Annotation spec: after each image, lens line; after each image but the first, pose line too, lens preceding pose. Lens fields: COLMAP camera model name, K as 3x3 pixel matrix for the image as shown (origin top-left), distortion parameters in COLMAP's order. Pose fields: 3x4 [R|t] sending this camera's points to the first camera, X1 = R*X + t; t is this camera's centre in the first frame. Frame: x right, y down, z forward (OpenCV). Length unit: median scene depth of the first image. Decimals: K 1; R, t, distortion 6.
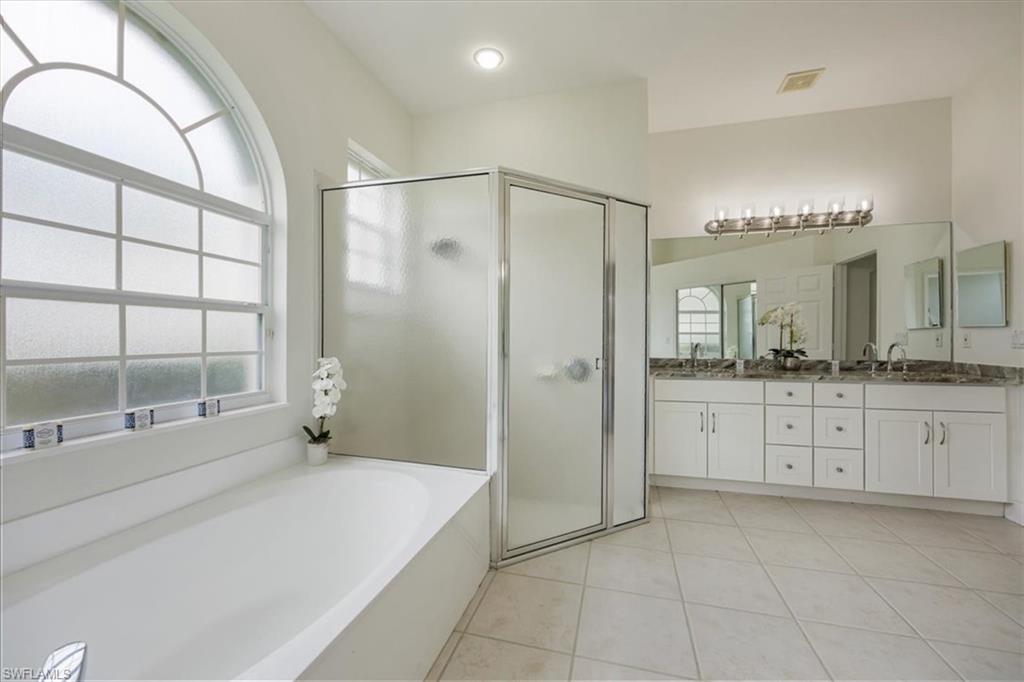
lens RADIAL K [[407.9, 0, 509.7], [0, 407.9, 337.8], [0, 0, 1]] dist [0.012023, -0.000368]
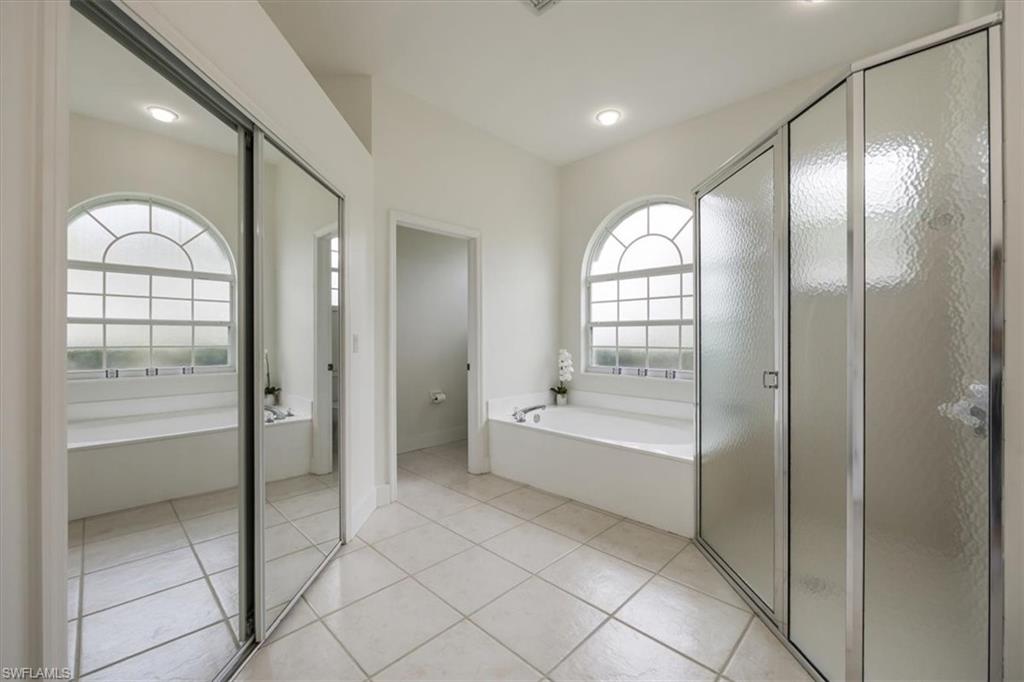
lens RADIAL K [[407.9, 0, 509.6], [0, 407.9, 339.1], [0, 0, 1]] dist [0.012023, -0.000368]
pose [[-0.475412, 0.006954, -0.879736, 1.566328], [0.008362, 0.999959, 0.003386, -0.018888], [0.879724, -0.005746, -0.475451, 1.405373]]
